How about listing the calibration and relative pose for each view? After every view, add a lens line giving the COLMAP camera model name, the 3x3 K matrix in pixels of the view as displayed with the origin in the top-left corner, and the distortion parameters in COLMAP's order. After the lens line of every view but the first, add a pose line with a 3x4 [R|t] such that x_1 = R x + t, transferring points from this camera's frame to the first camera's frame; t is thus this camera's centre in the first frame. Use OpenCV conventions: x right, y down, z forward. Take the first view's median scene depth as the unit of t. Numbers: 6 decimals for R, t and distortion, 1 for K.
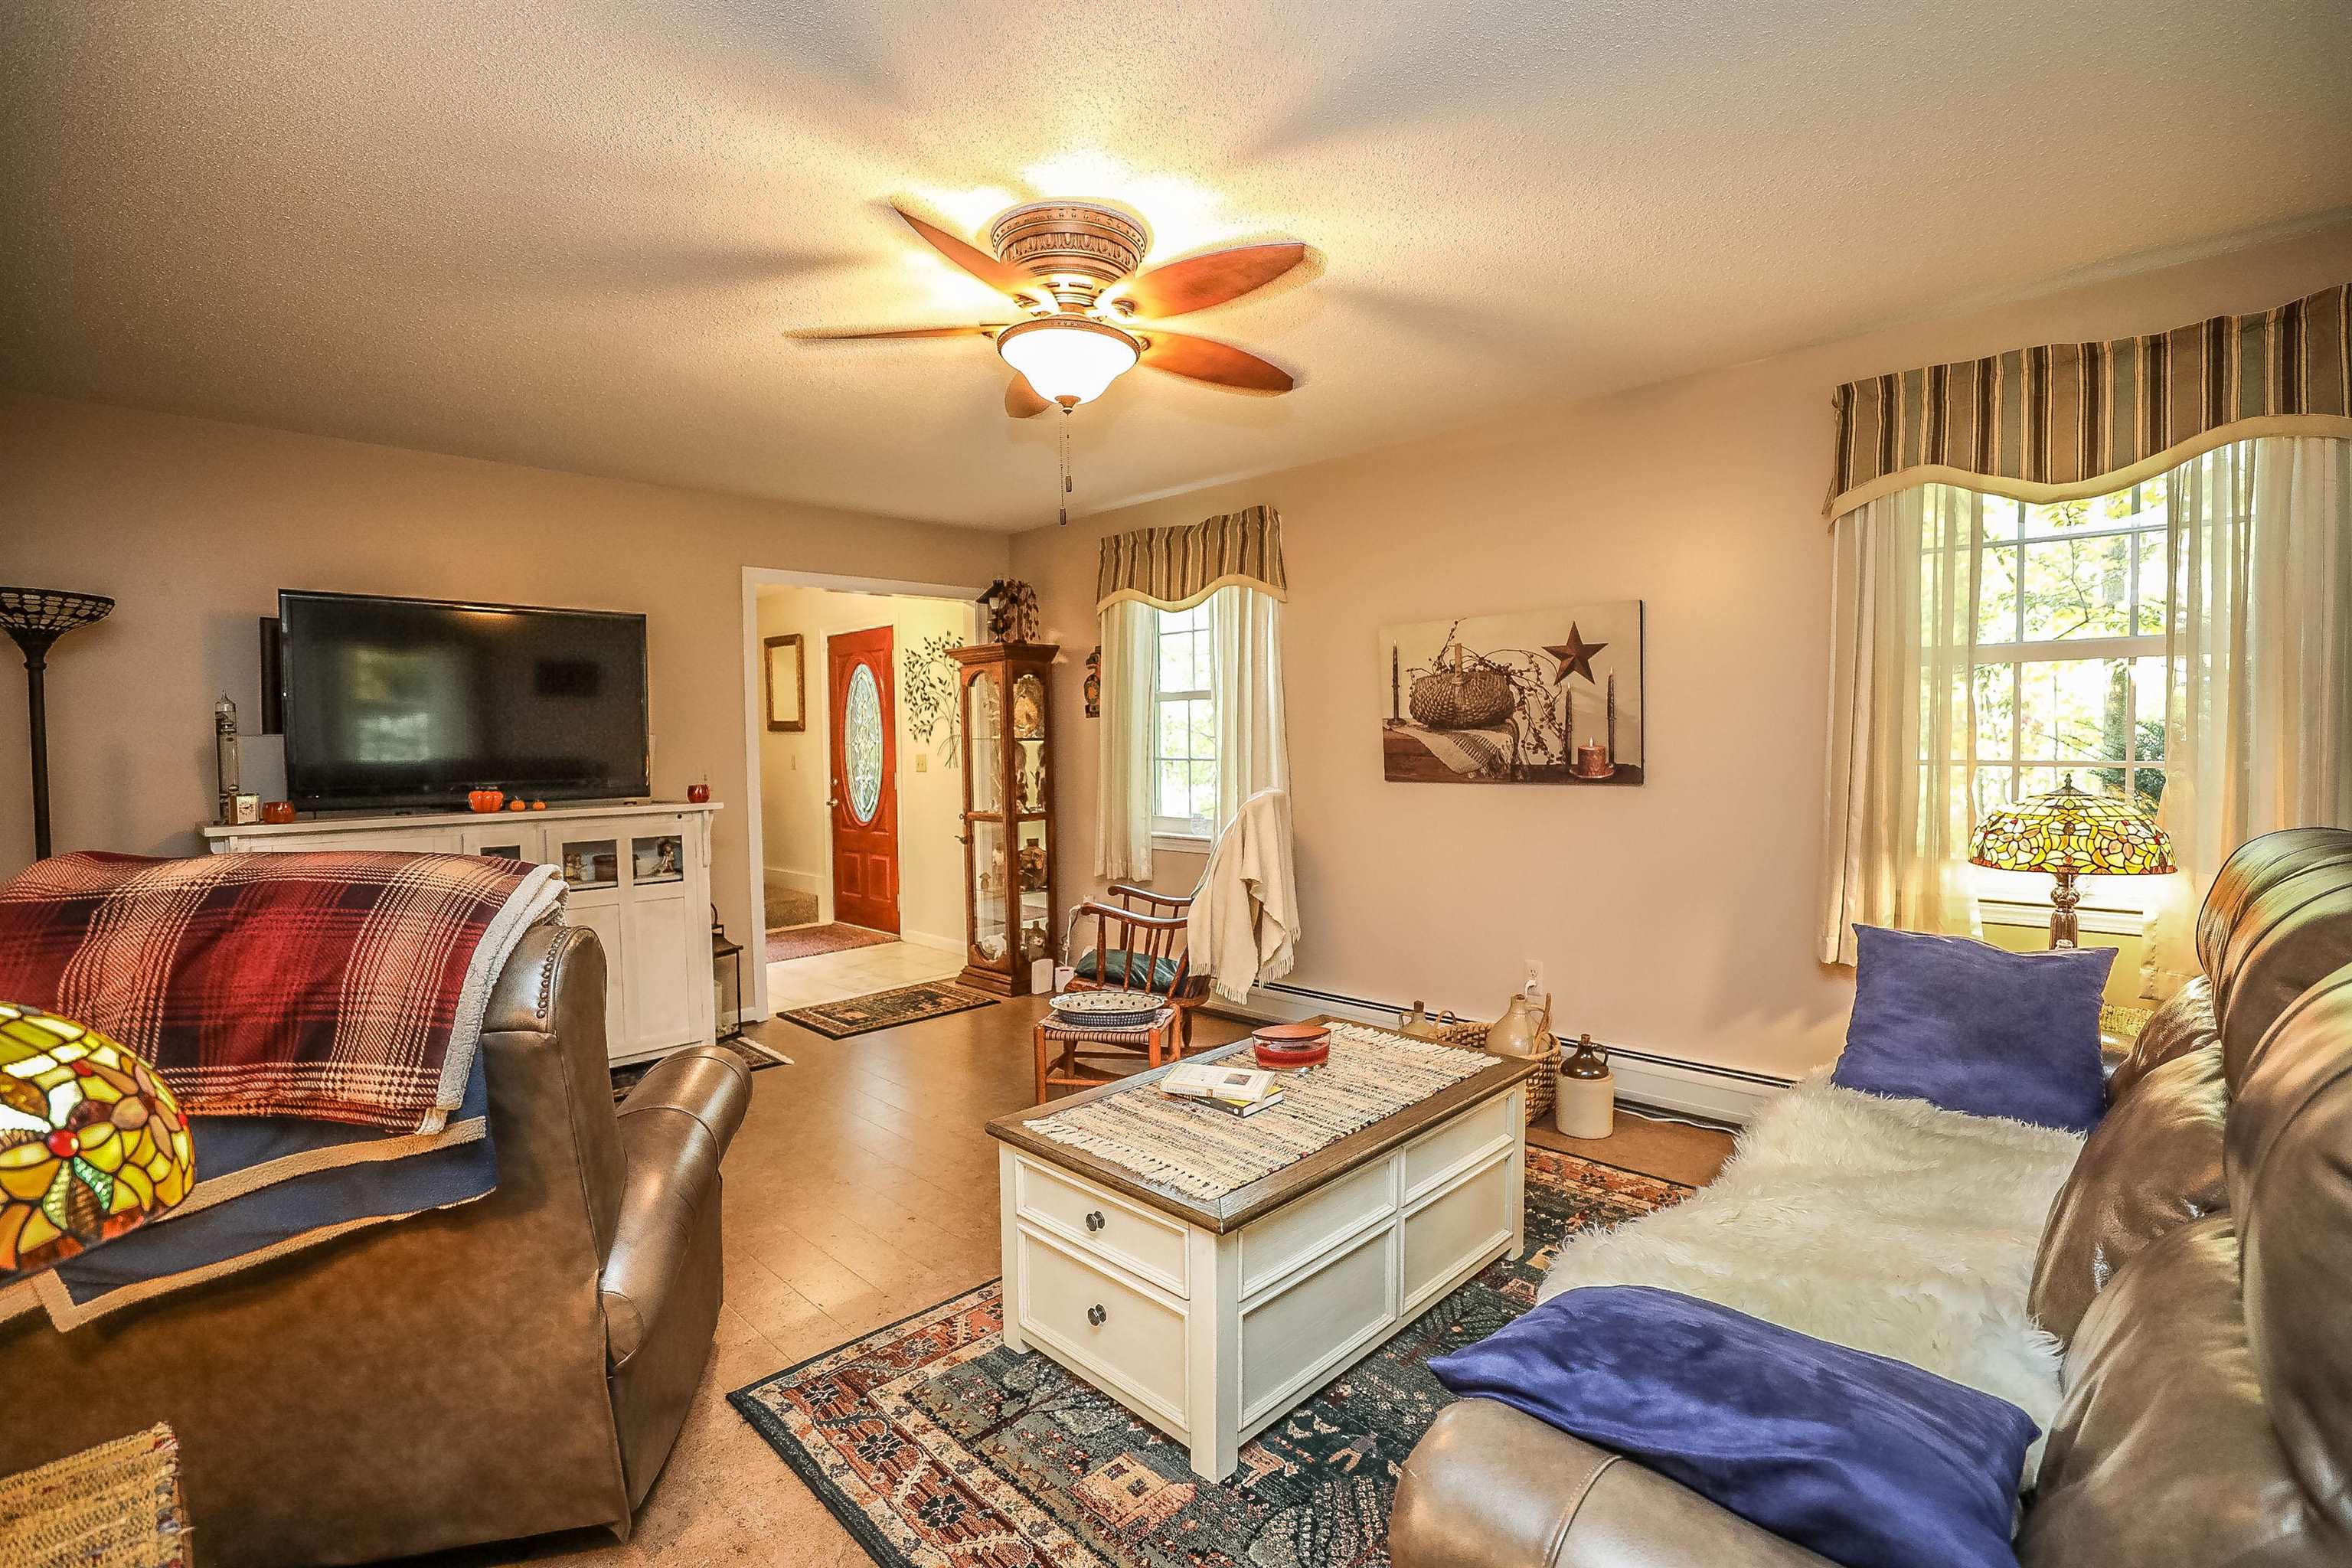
lens RADIAL K [[1061.5, 0, 1178.1], [0, 1061.5, 779.6], [0, 0, 1]] dist [-0.038821, 0.009621]
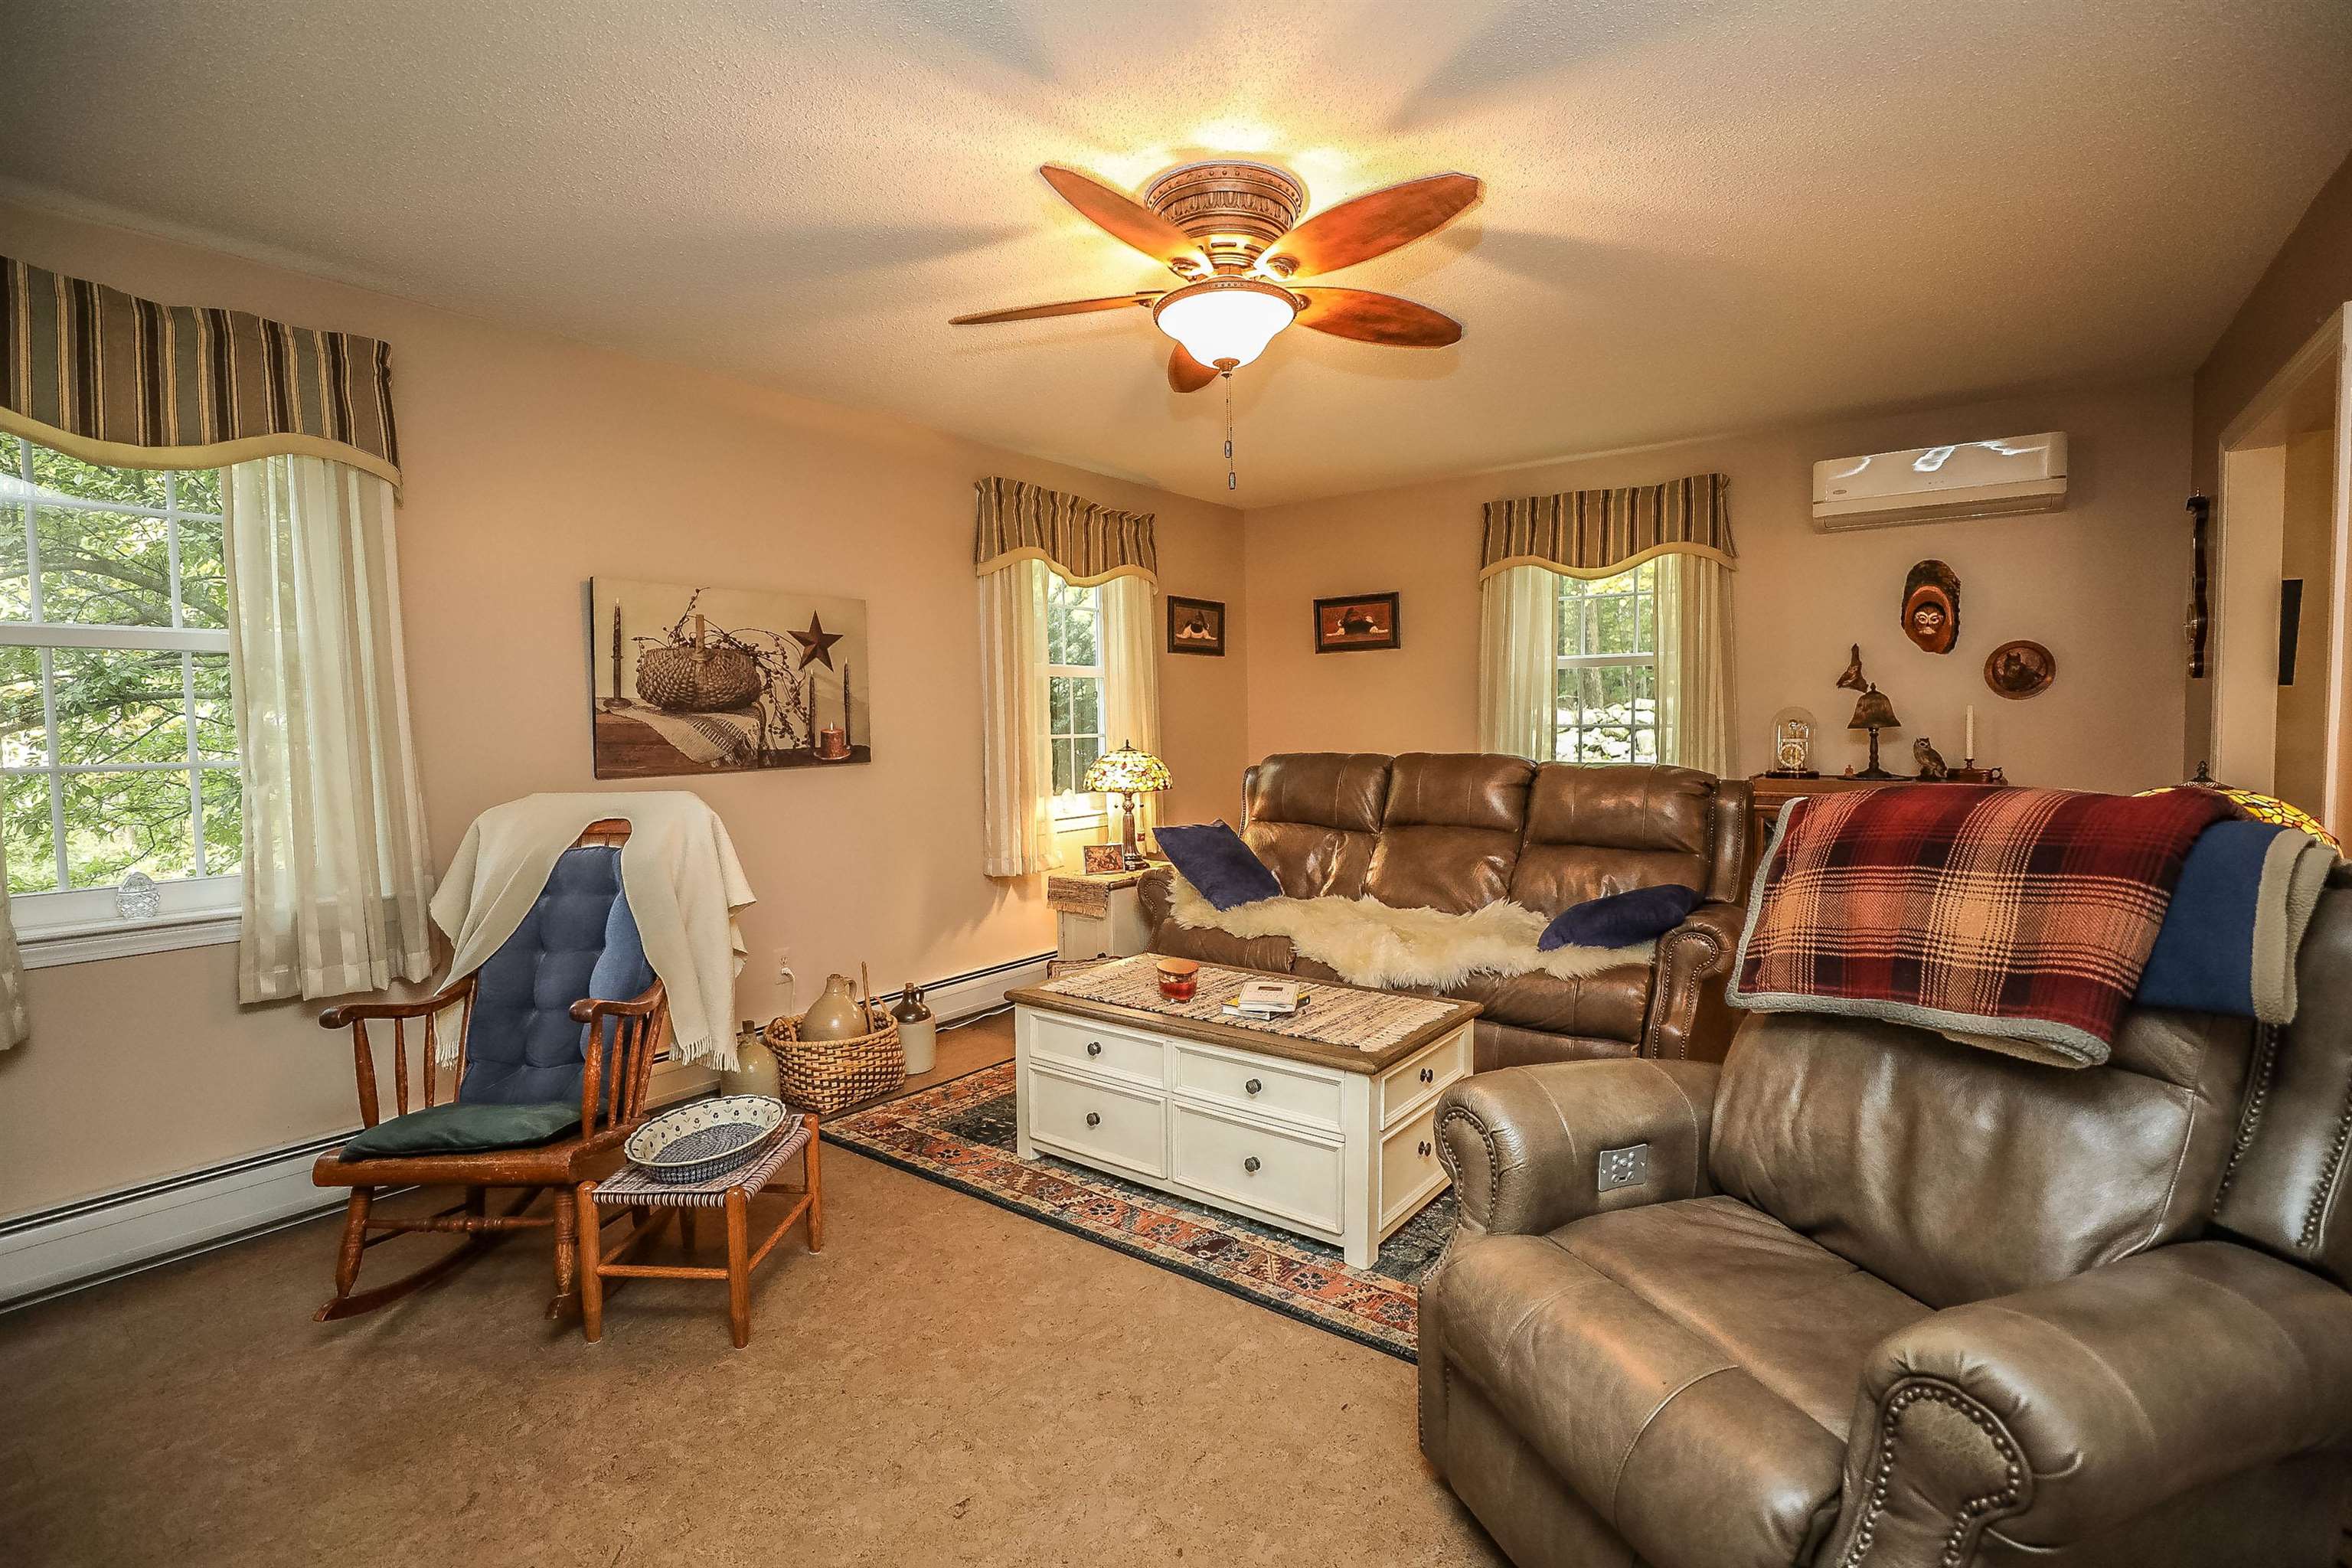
lens RADIAL K [[1061.5, 0, 1169.7], [0, 1061.5, 781.2], [0, 0, 1]] dist [-0.038821, 0.009621]
pose [[-0.119402, -0.040614, 0.992015, -0.690422], [0.055701, 0.997315, 0.047536, -0.011099], [-0.991282, 0.060932, -0.116819, 0.760714]]
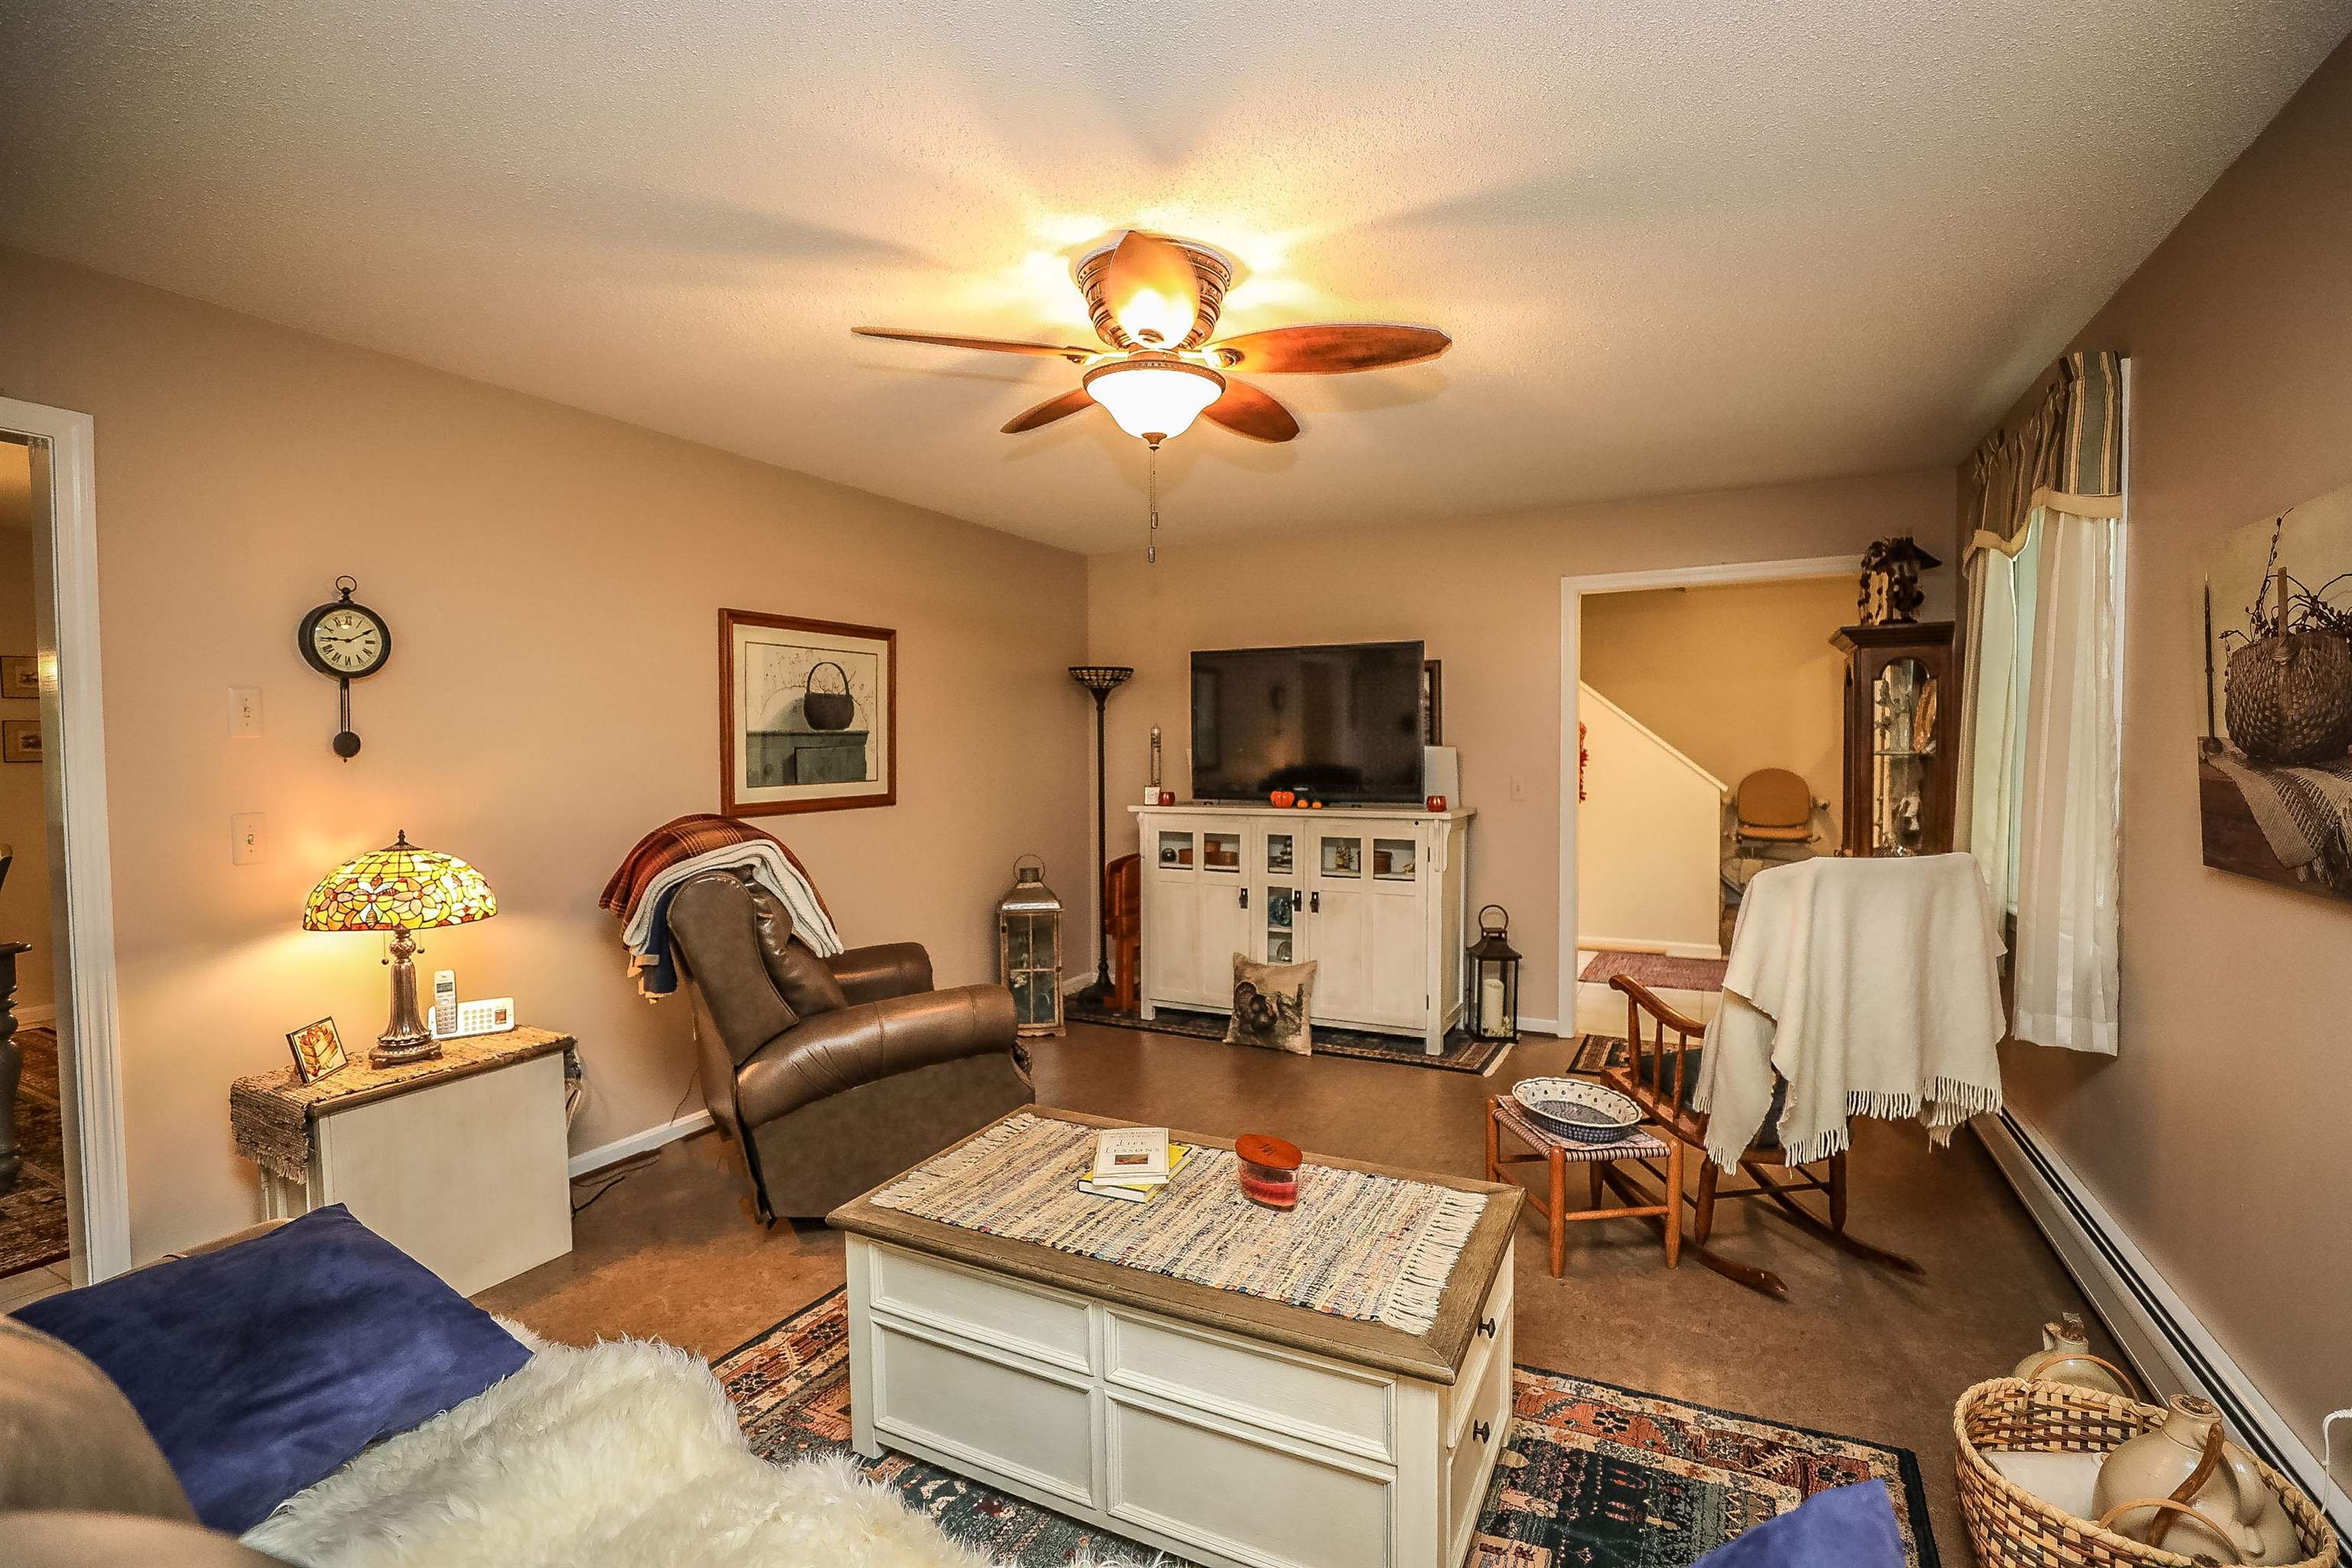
lens RADIAL K [[1061.5, 0, 1189.6], [0, 1061.5, 789.1], [0, 0, 1]] dist [-0.038821, 0.009621]
pose [[0.313278, 0.049873, -0.948351, 0.556802], [-0.032887, 0.998591, 0.041651, -0.043109], [0.949092, 0.018140, 0.314477, 0.464253]]
